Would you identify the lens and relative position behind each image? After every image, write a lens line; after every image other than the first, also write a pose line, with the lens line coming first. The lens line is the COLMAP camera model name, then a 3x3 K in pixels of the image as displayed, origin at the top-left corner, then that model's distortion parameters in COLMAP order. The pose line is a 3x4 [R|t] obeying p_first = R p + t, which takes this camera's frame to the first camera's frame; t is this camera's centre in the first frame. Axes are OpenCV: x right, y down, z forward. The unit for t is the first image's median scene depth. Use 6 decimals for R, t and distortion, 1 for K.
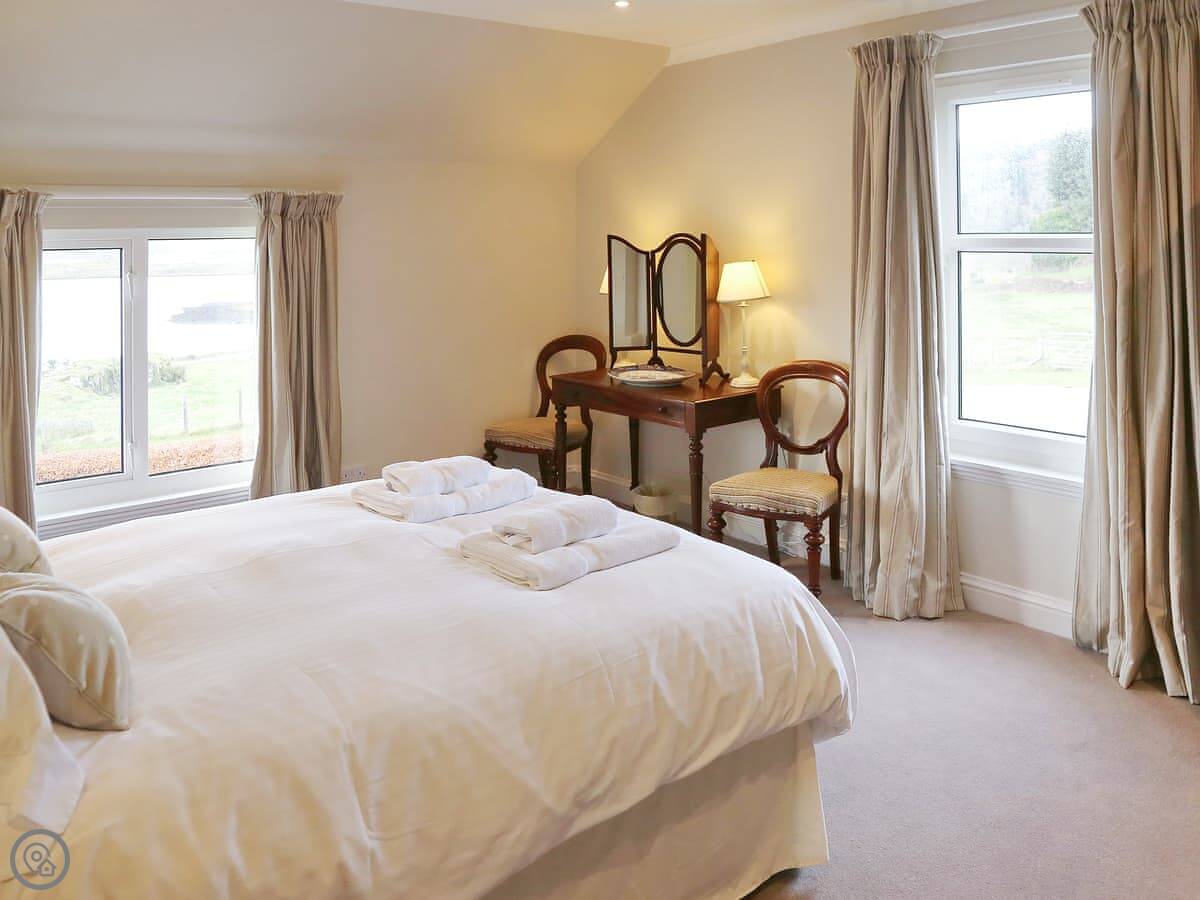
lens RADIAL K [[1017.8, 0, 598.8], [0, 1017.8, 417.5], [0, 0, 1]] dist [0.111306, 0.002531]
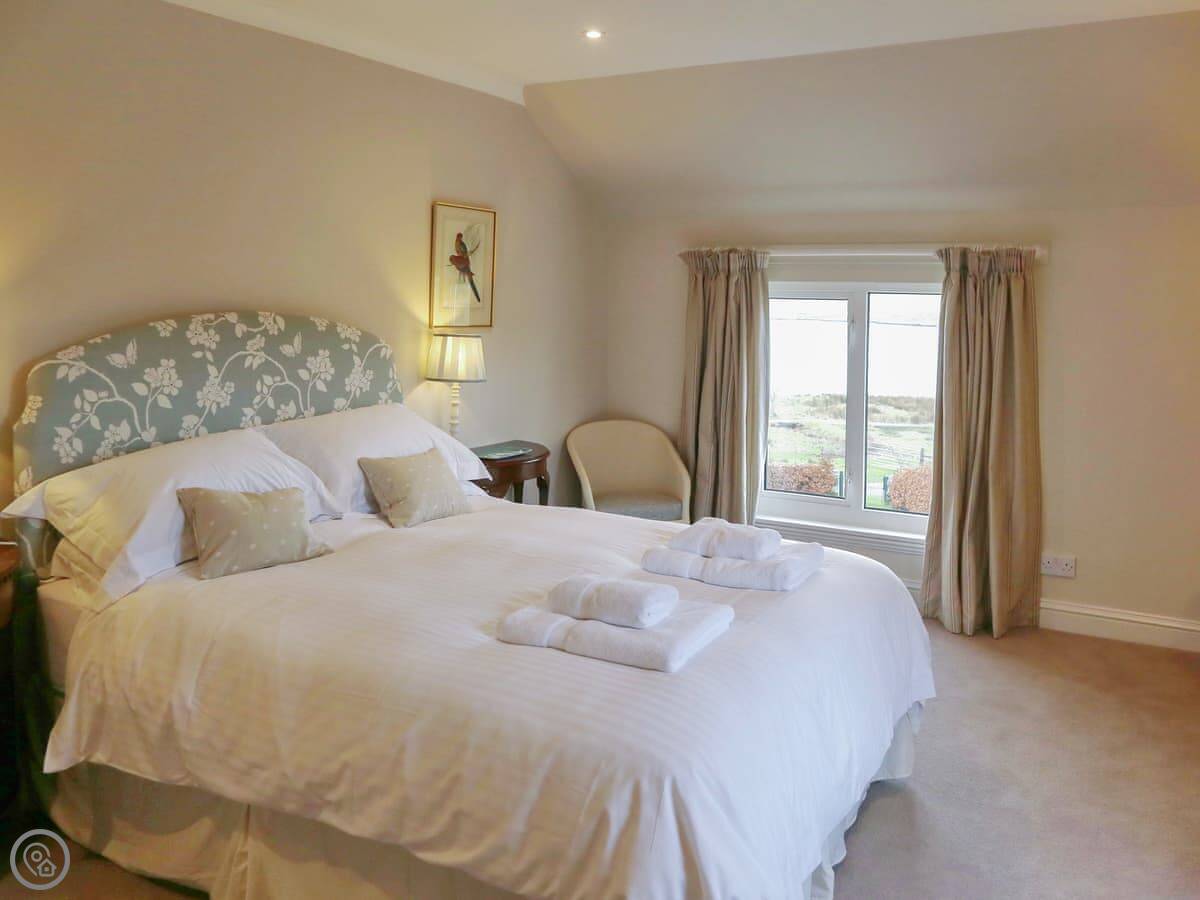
lens RADIAL K [[1036.3, 0, 600.0], [0, 1036.3, 450.0], [0, 0, 1]] dist [-0.003005, -0.002438]
pose [[0.342312, 0.188297, -0.920525, 0.501897], [-0.195366, 0.972565, 0.126292, -0.095194], [0.919051, 0.136608, 0.369708, 0.380466]]
